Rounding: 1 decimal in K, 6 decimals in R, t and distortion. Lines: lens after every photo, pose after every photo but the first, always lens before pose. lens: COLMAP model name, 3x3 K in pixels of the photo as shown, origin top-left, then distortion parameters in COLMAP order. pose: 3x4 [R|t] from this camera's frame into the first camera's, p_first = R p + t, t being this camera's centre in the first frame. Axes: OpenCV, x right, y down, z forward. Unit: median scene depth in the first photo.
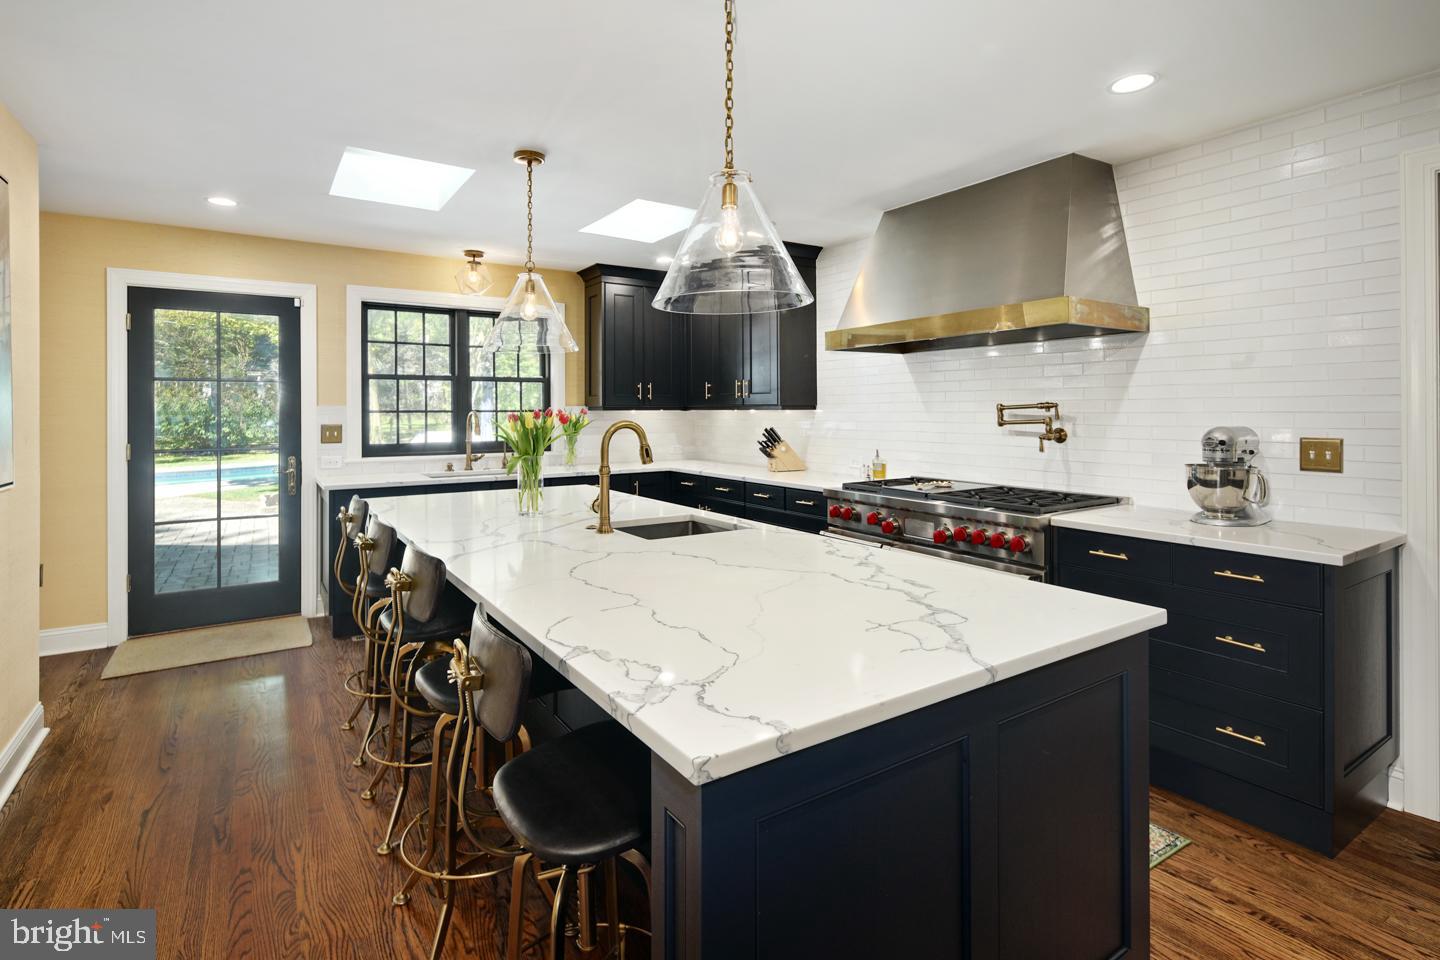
lens RADIAL K [[694.2, 0, 727.2], [0, 694.2, 410.7], [0, 0, 1]] dist [0.000455, -0.000864]
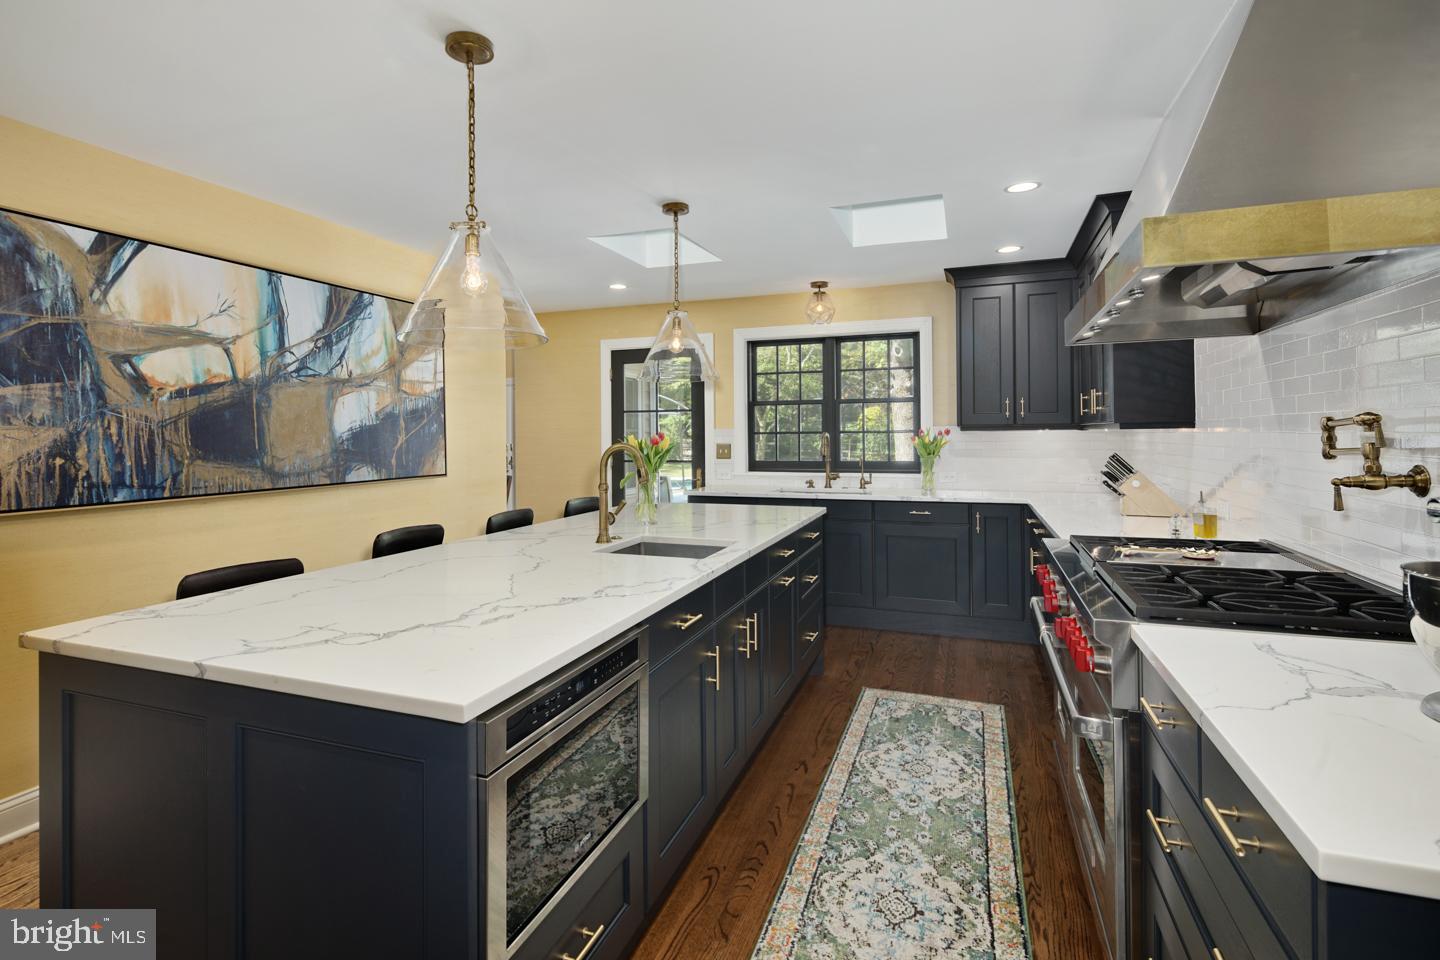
lens RADIAL K [[706.3, 0, 712.6], [0, 706.3, 433.3], [0, 0, 1]] dist [-0.000981, -0.001045]
pose [[0.586337, -0.003096, -0.810061, 0.572504], [0.007713, 0.999969, 0.001761, -0.001672], [0.810031, -0.007280, 0.586342, 0.316571]]
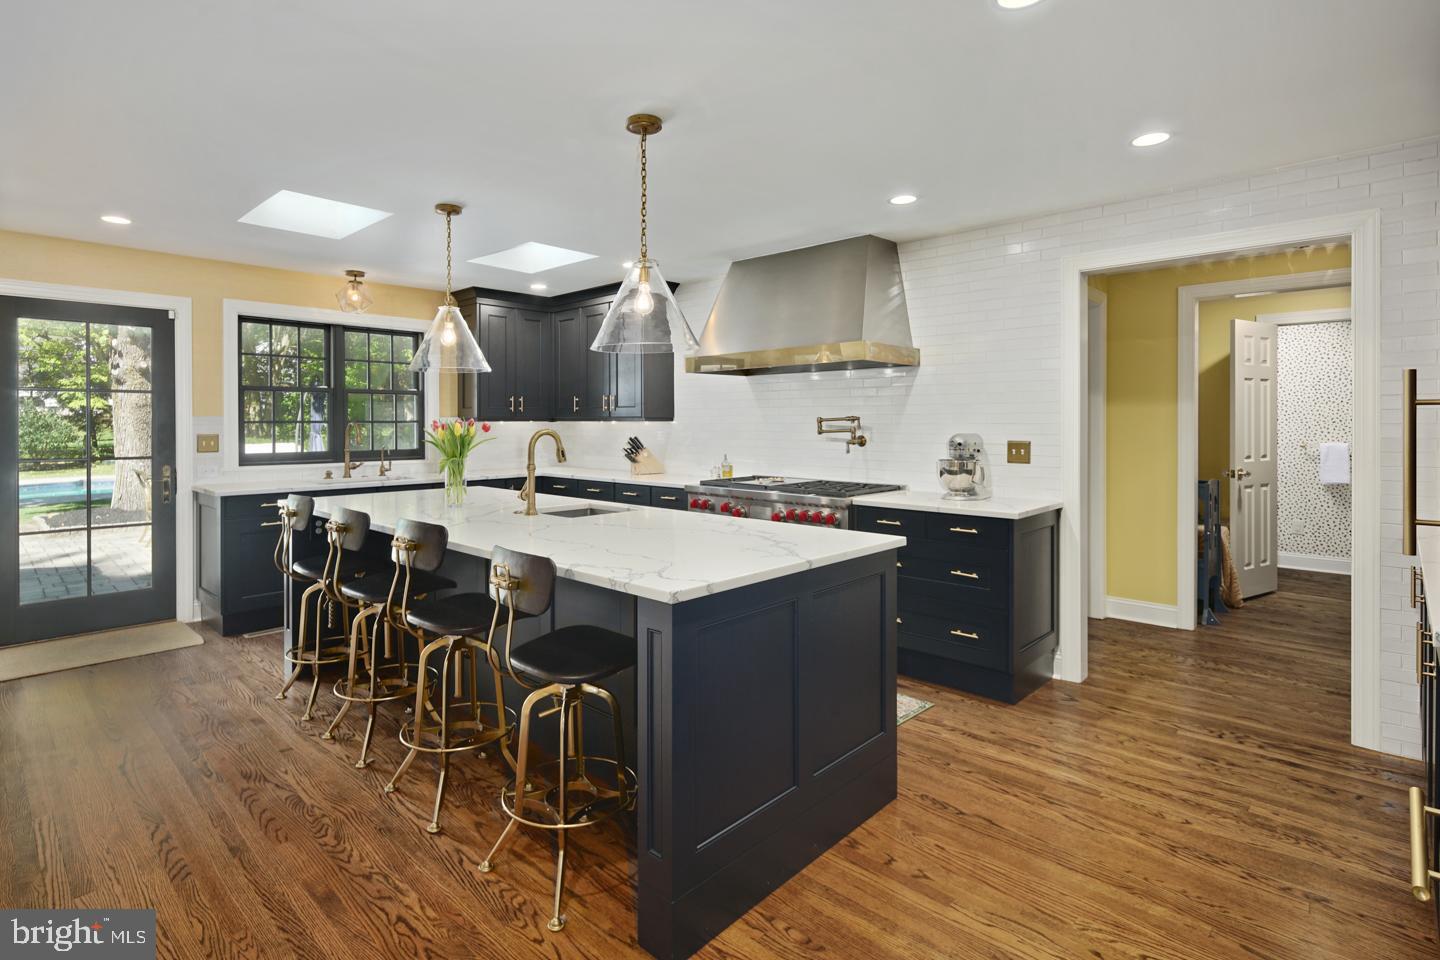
lens RADIAL K [[695.6, 0, 726.1], [0, 695.6, 428.6], [0, 0, 1]] dist [0.002732, -0.000003]
pose [[0.972379, 0.000400, 0.233405, -0.084247], [-0.002398, 0.999963, 0.008277, 0.001475], [-0.233393, -0.008608, 0.972344, -0.234847]]
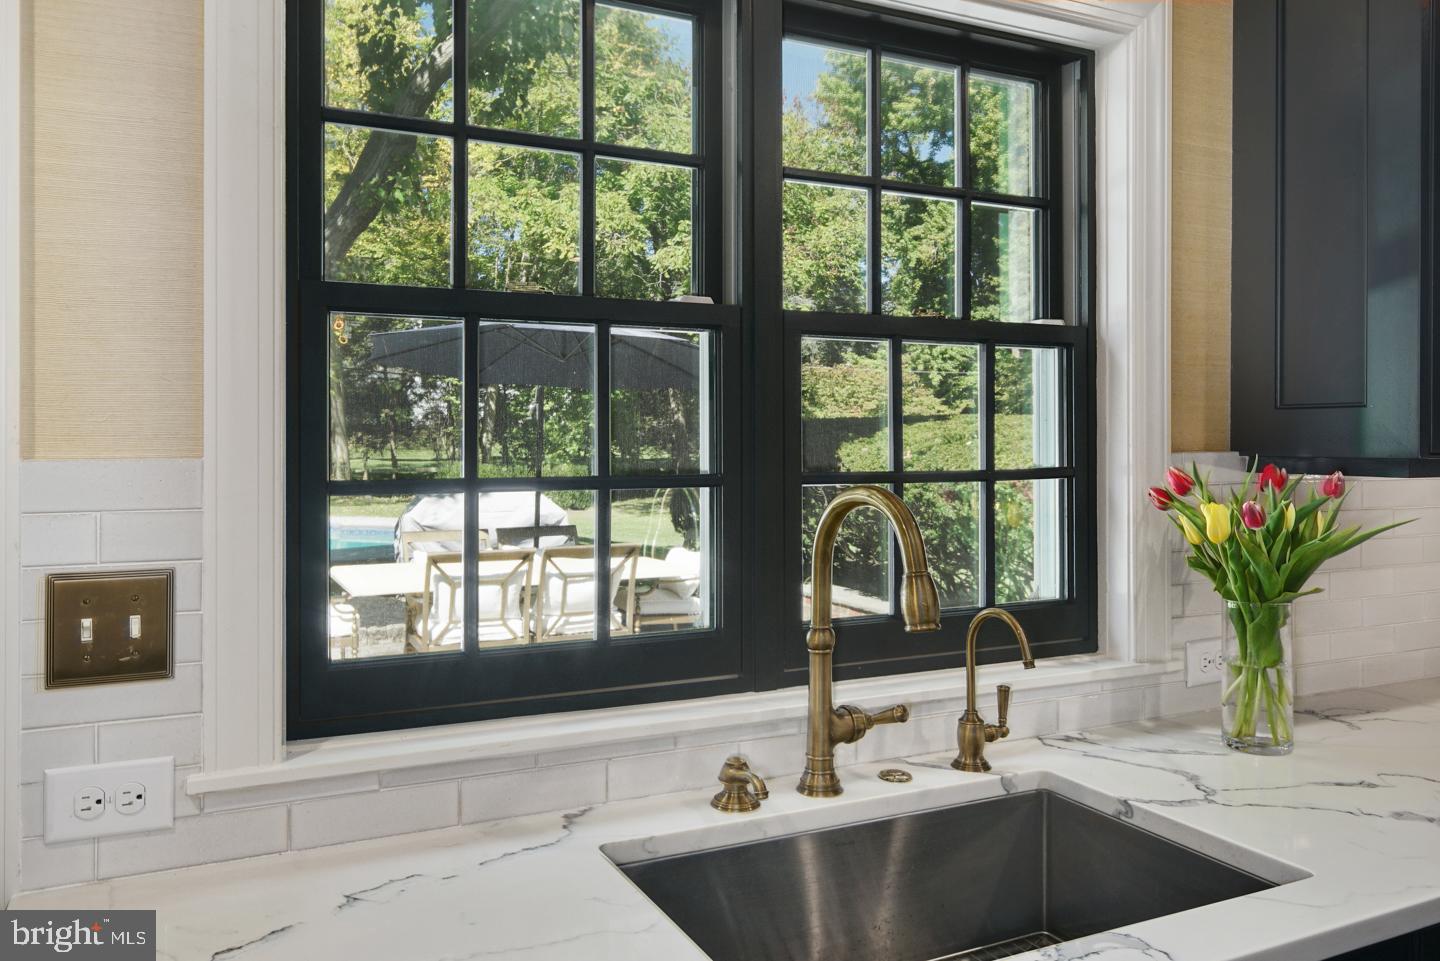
lens RADIAL K [[1039.8, 0, 723.7], [0, 1039.8, 411.3], [0, 0, 1]] dist [0.001056, 0.000374]
pose [[0.989066, 0.005538, -0.147368, -0.506865], [-0.008818, 0.999728, -0.021611, -0.017600], [0.147208, 0.022674, 0.988846, 1.007876]]
